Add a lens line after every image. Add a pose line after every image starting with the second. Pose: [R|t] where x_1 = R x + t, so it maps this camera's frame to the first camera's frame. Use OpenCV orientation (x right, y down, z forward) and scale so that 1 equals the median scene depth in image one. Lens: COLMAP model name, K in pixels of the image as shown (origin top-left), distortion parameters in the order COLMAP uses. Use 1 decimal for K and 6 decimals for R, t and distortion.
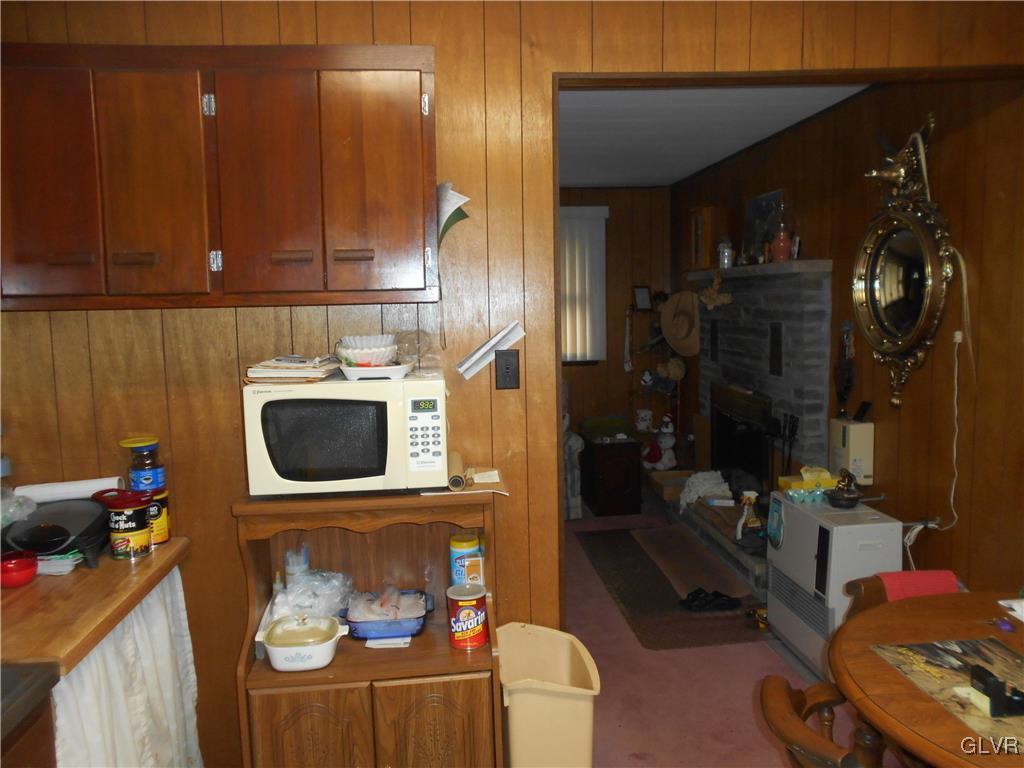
lens RADIAL K [[778.2, 0, 510.9], [0, 778.2, 383.8], [0, 0, 1]] dist [0.013846, 0.002593]
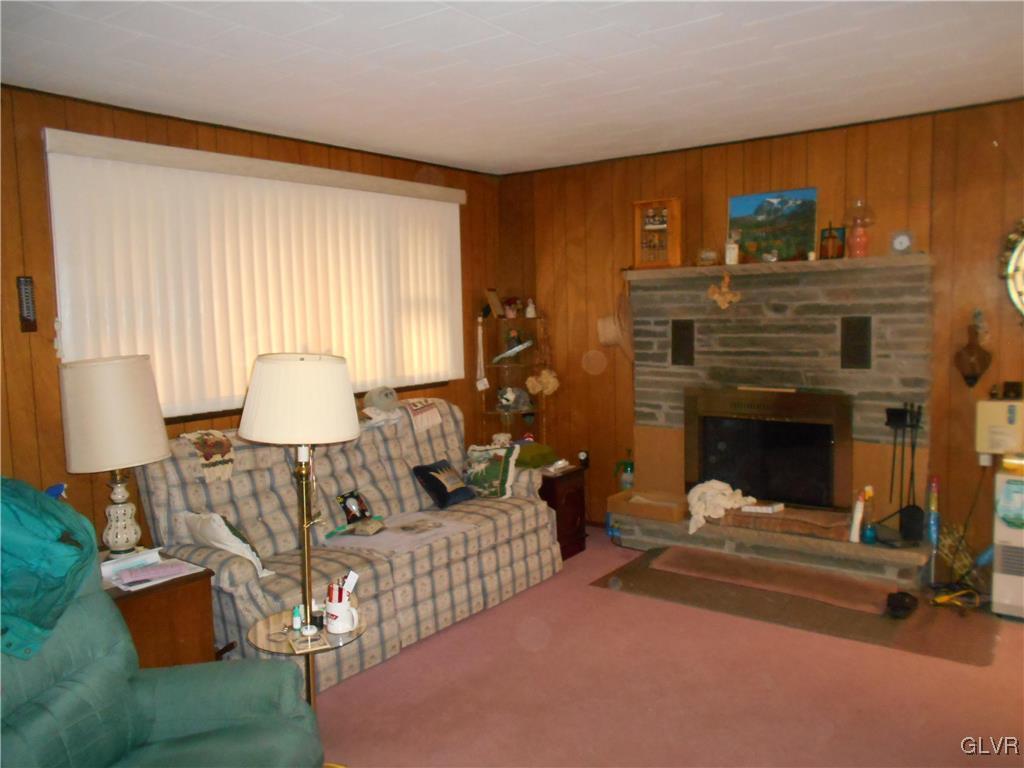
lens RADIAL K [[791.0, 0, 510.4], [0, 791.0, 383.1], [0, 0, 1]] dist [-0.002593, 0.013522]
pose [[0.671546, -0.075220, 0.737135, -0.612480], [0.098444, 0.995072, 0.011856, -0.041576], [-0.734394, 0.064605, 0.675641, 0.547967]]
